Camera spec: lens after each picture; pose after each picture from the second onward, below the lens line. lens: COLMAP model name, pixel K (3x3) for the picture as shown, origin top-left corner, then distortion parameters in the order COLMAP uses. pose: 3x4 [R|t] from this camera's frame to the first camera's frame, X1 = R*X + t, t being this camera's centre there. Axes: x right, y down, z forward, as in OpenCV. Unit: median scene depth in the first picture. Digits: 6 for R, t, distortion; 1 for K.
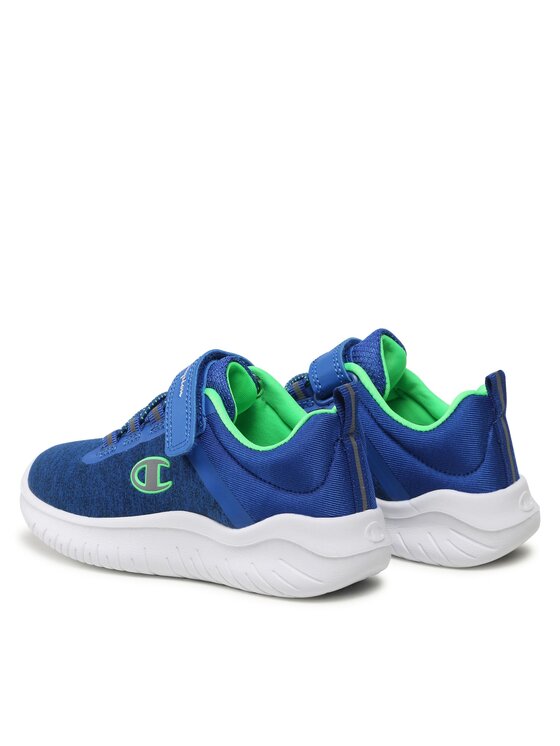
lens RADIAL K [[3540.3, 0, 280.0], [0, 3540.3, 373.1], [0, 0, 1]] dist [-0.175998, 0.000000]
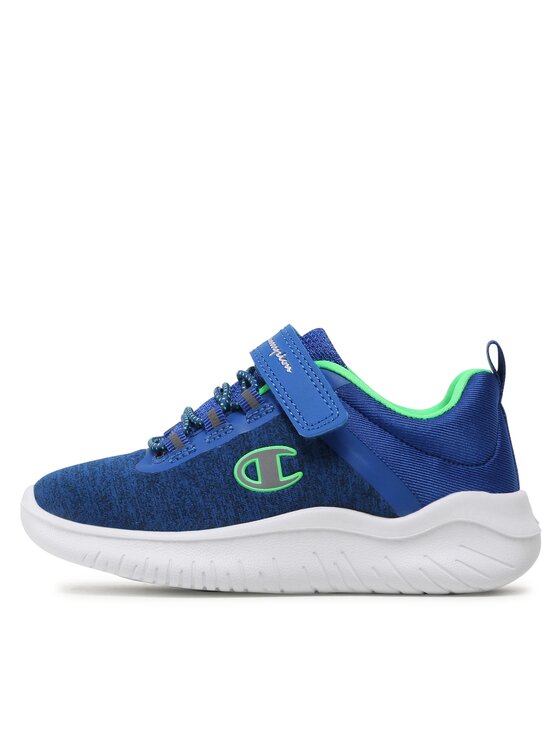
lens RADIAL K [[2863.8, 0, 279.9], [0, 2863.8, 372.5], [0, 0, 1]] dist [-1.299955, 0.000000]
pose [[0.989870, -0.137534, 0.035231, -0.054124], [0.137829, 0.990437, -0.006085, 0.011136], [-0.034058, 0.010880, 0.999361, 0.338676]]
